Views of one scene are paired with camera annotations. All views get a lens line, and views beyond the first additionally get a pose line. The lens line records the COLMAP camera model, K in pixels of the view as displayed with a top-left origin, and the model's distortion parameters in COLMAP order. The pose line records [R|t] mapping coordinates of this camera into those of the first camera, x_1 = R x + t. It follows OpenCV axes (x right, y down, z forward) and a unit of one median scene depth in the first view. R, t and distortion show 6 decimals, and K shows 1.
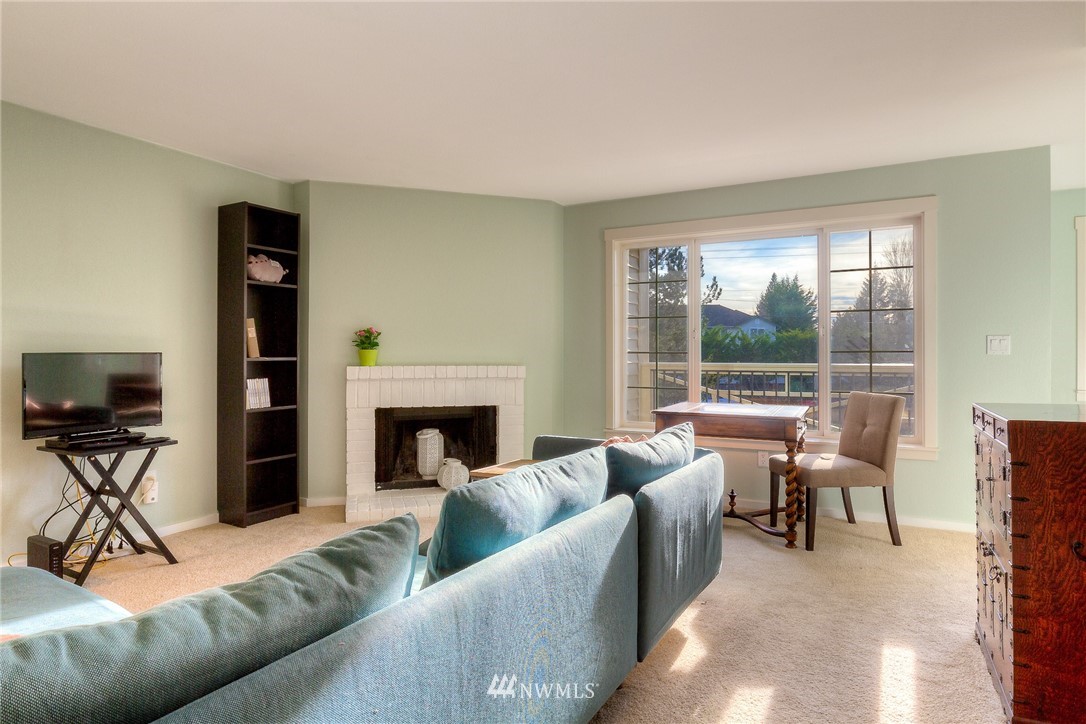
lens RADIAL K [[595.7, 0, 544.8], [0, 595.7, 347.8], [0, 0, 1]] dist [-0.026113, -0.000155]
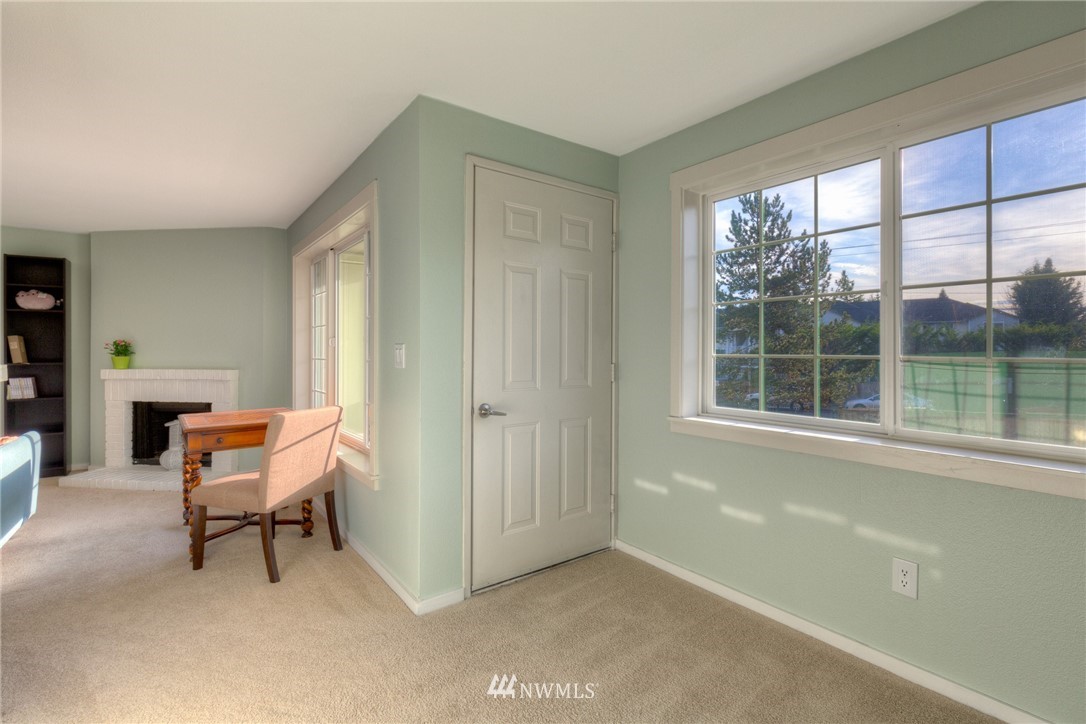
lens RADIAL K [[515.1, 0, 546.7], [0, 515.1, 350.4], [0, 0, 1]] dist [-0.001612, 0.000065]
pose [[0.904481, -0.000685, -0.426514, 1.049055], [0.004739, 0.999953, 0.008445, -0.016249], [0.426488, -0.009660, 0.904442, 0.374415]]
